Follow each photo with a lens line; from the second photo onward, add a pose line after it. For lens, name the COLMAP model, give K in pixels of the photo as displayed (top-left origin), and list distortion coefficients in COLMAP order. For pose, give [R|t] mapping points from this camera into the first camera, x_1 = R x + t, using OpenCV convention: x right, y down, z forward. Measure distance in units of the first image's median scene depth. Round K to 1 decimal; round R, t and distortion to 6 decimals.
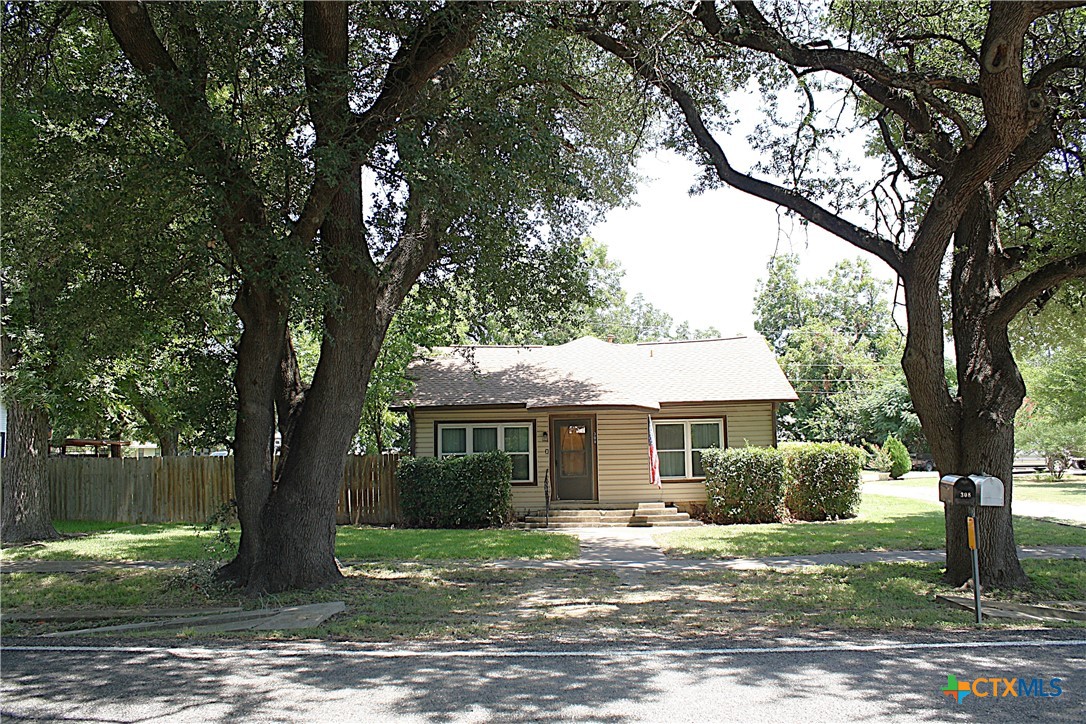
lens RADIAL K [[1039.5, 0, 543.0], [0, 1039.5, 362.0], [0, 0, 1]] dist [-0.138575, 0.011219]
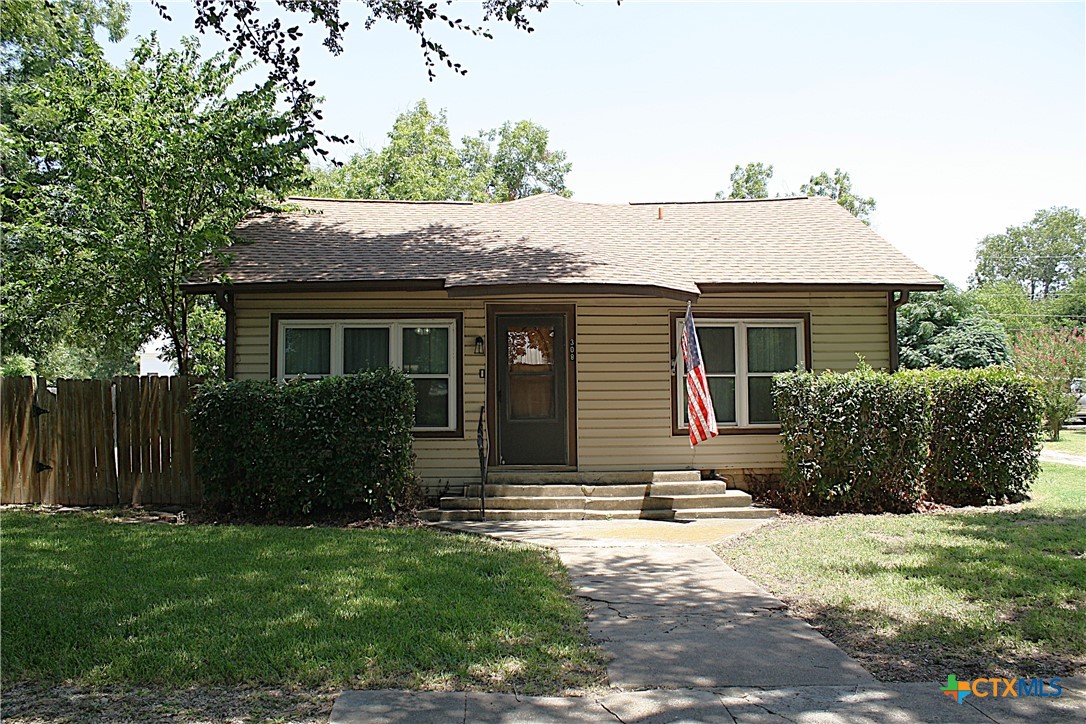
lens RADIAL K [[917.8, 0, 543.0], [0, 917.8, 362.0], [0, 0, 1]] dist [-0.110017, 0.006860]
pose [[0.995407, 0.016079, 0.094370, -0.010065], [-0.020401, 0.998778, 0.045015, 0.059109], [-0.093531, -0.046734, 0.994519, 0.534551]]
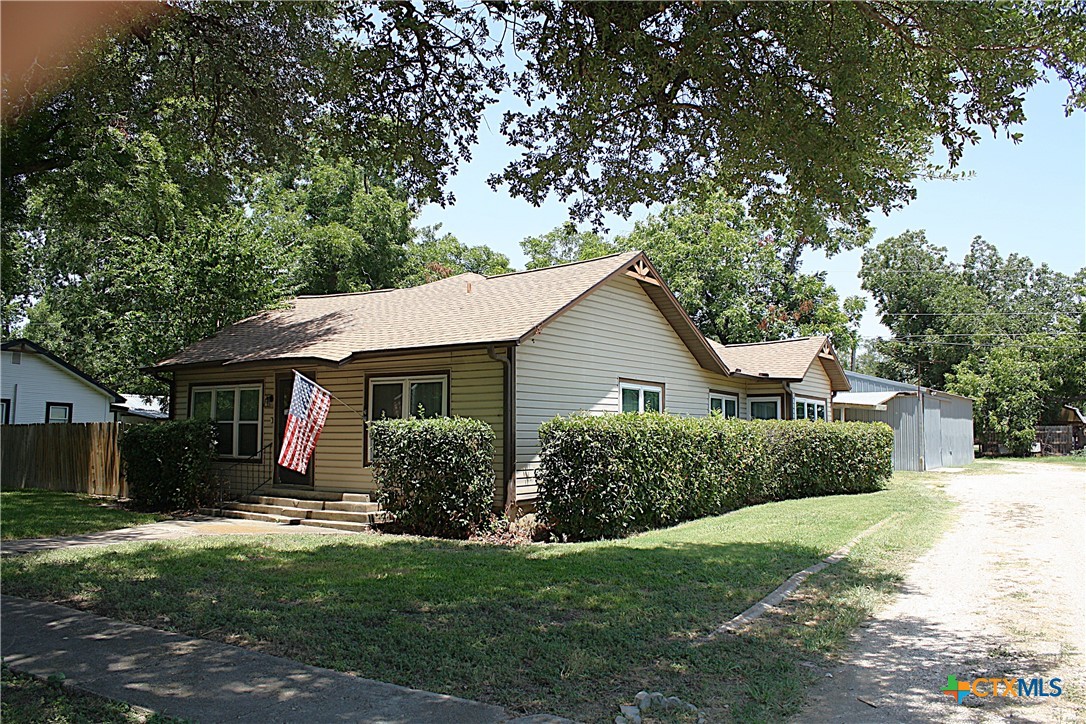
lens RADIAL K [[1039.5, 0, 543.0], [0, 1039.5, 362.0], [0, 0, 1]] dist [-0.138575, 0.011219]
pose [[0.839062, -0.022611, -0.543565, 0.601432], [0.031250, 0.999489, 0.006662, 0.044083], [0.543137, -0.022576, 0.839341, 0.470608]]
